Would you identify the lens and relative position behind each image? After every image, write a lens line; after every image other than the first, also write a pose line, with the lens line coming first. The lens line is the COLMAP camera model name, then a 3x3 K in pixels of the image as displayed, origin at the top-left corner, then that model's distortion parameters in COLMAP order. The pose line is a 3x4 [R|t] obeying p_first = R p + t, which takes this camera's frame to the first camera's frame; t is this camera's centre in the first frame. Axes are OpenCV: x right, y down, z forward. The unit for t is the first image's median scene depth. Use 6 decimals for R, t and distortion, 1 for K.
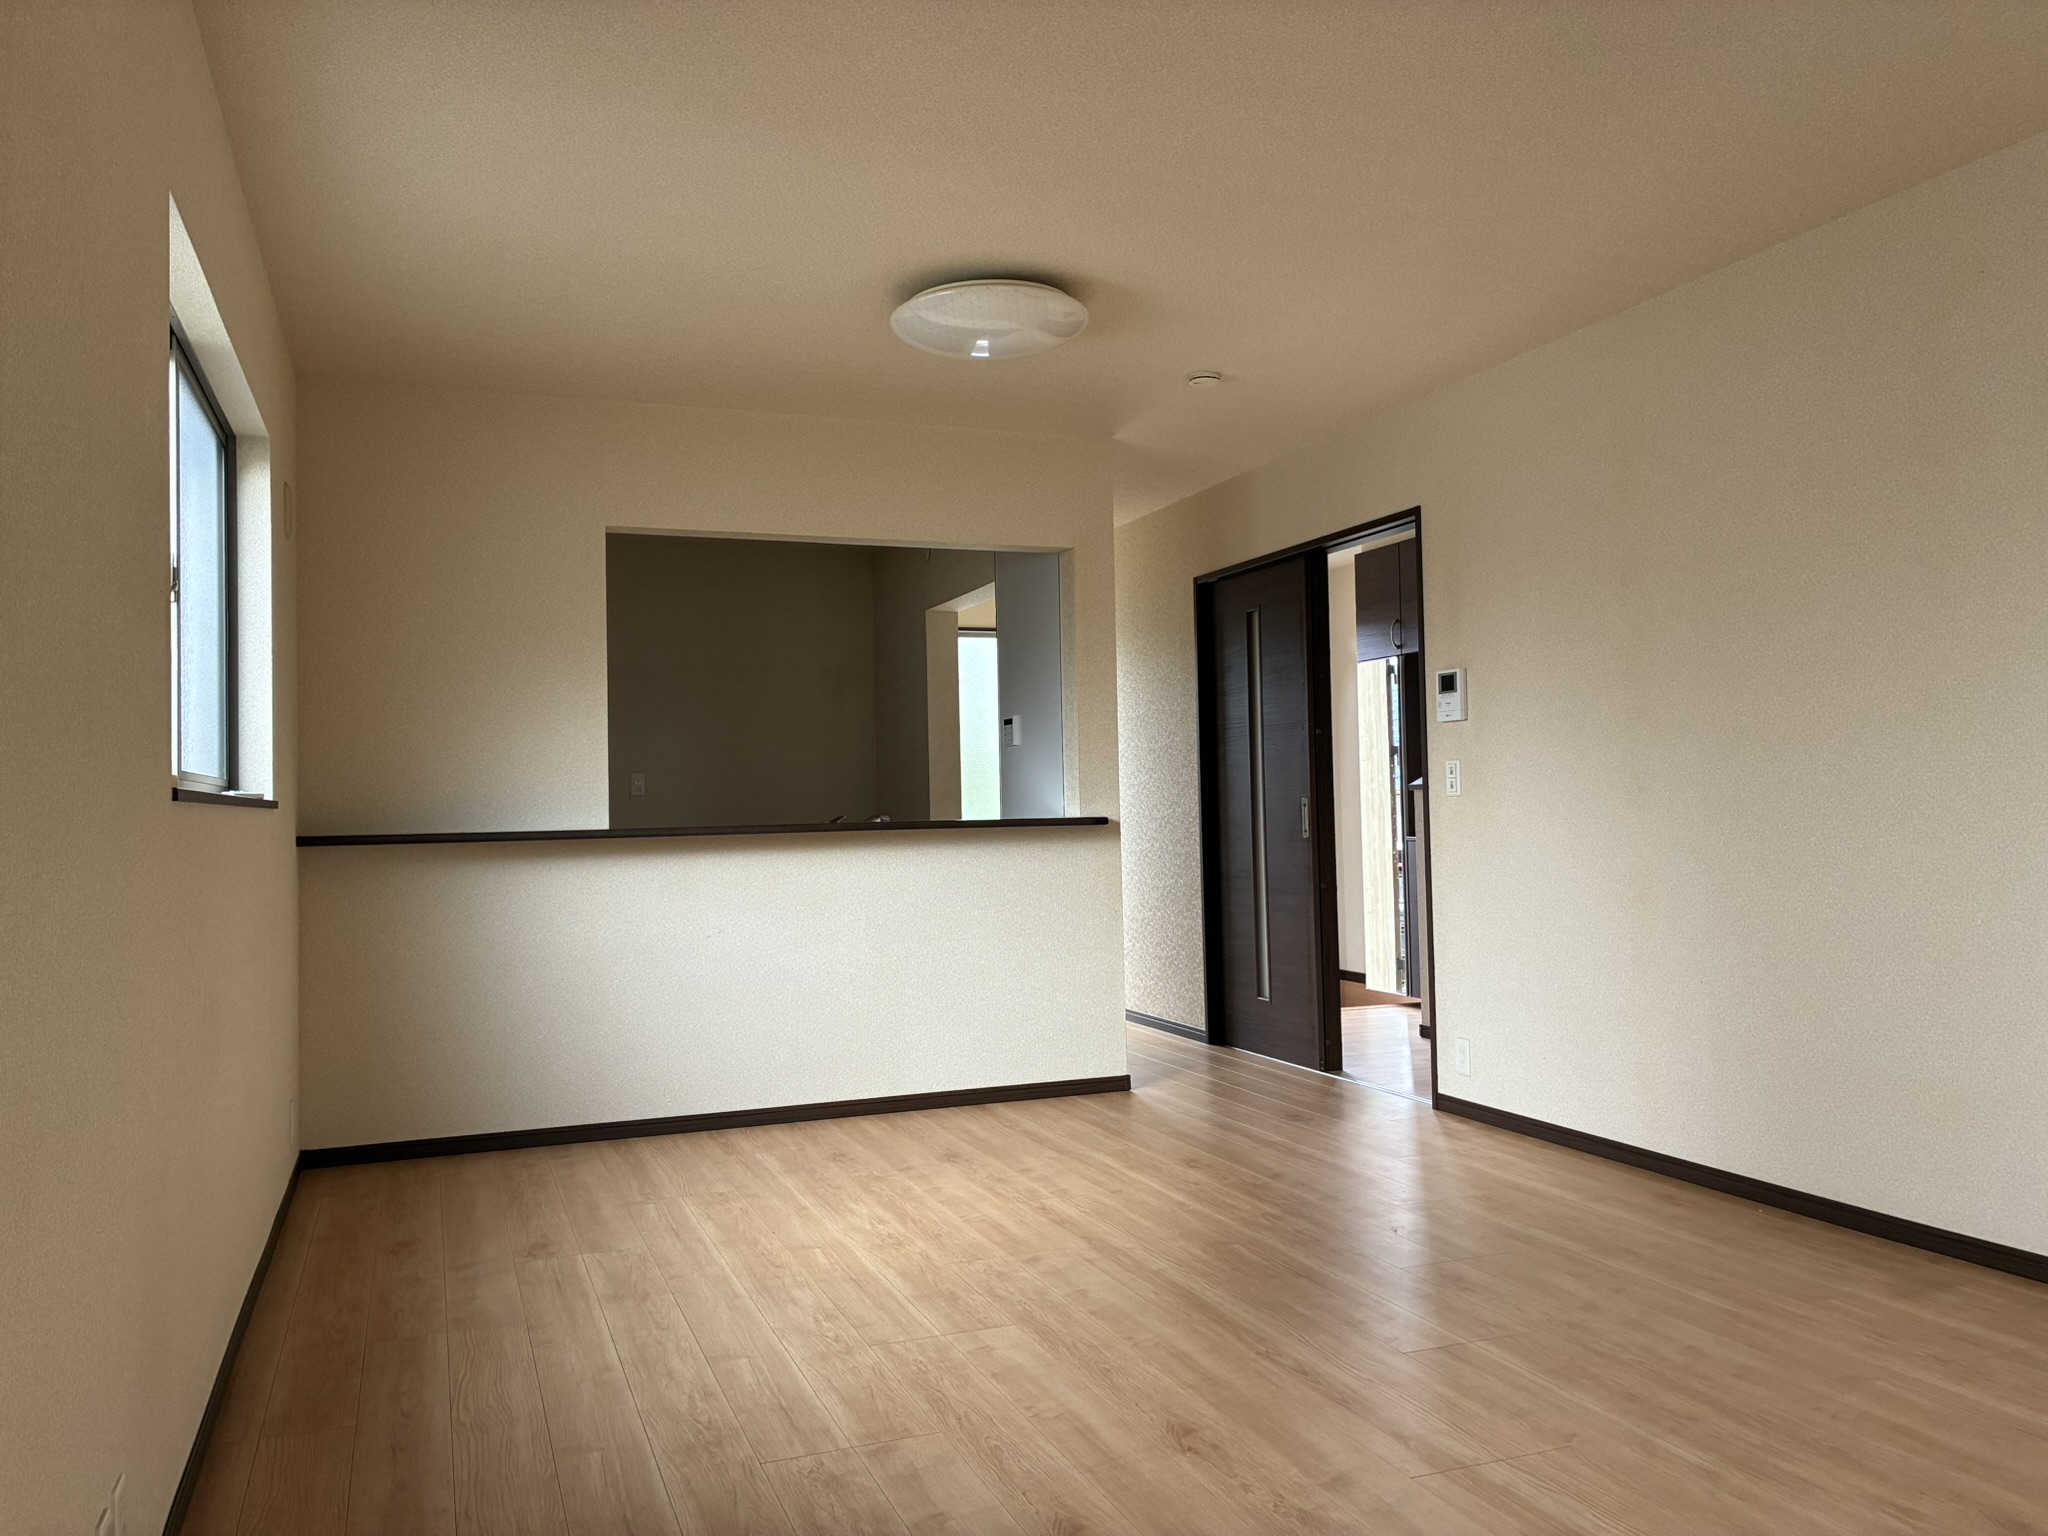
lens RADIAL K [[1627.1, 0, 1024.0], [0, 1627.1, 768.0], [0, 0, 1]] dist [0.087133, -0.194464]
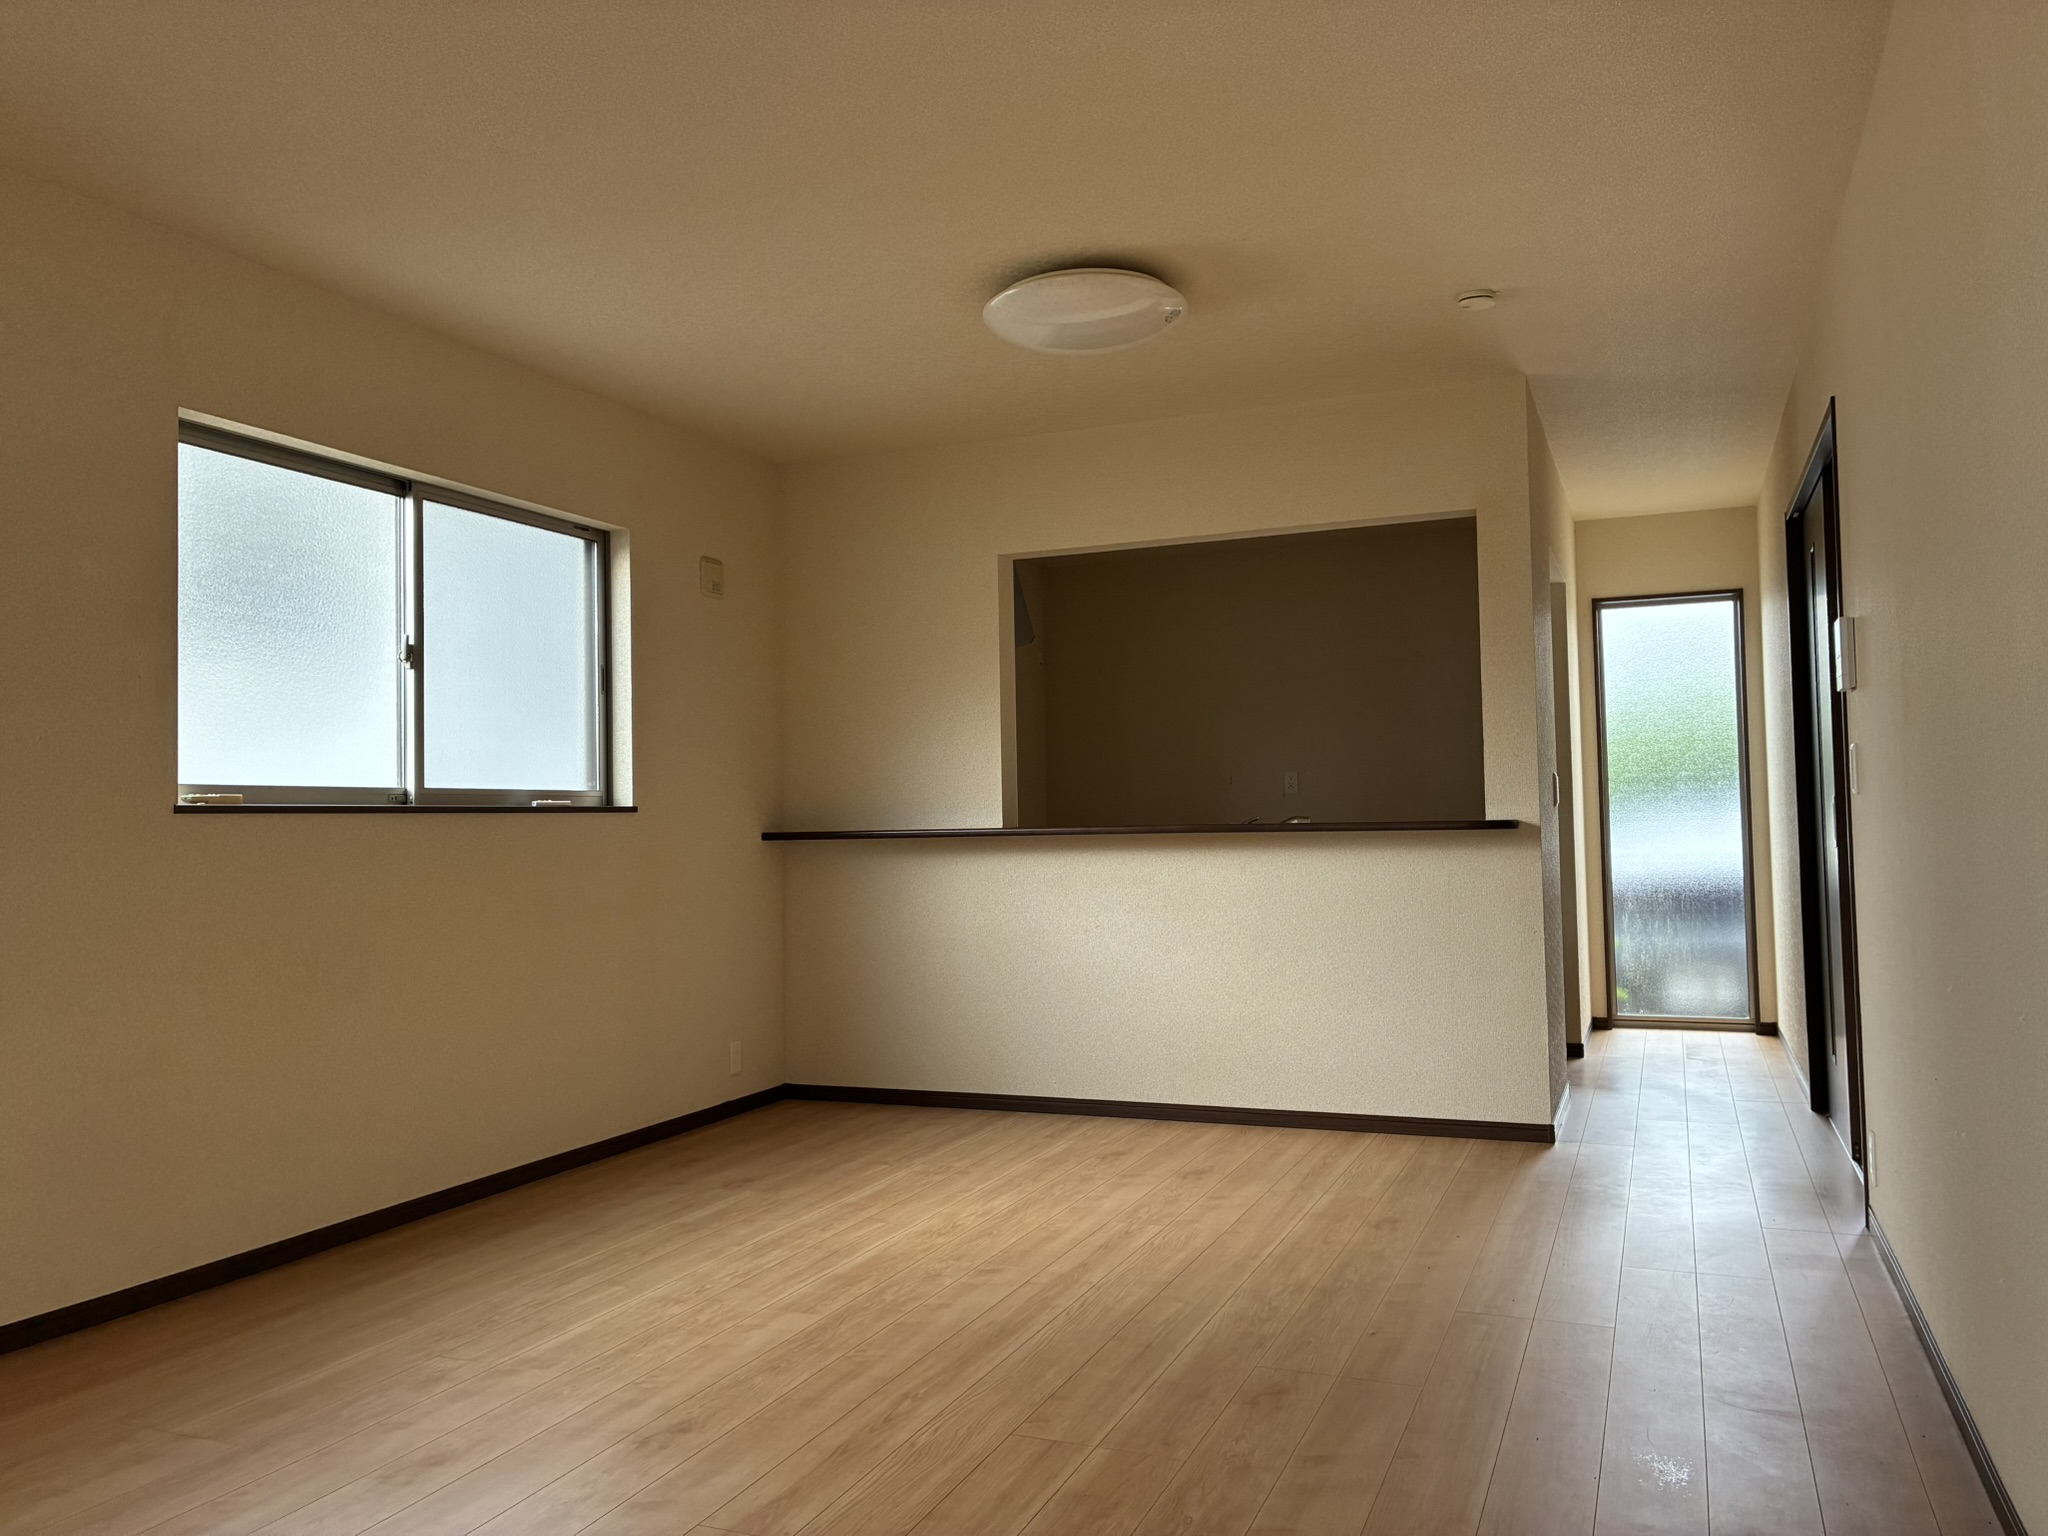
lens RADIAL K [[1595.0, 0, 935.4], [0, 1595.0, 770.6], [0, 0, 1]] dist [0.025102, -0.005633]
pose [[0.708065, -0.016331, -0.705958, 0.689930], [0.022252, 0.999752, -0.000808, -0.002520], [0.705797, -0.015137, 0.708253, 0.305022]]
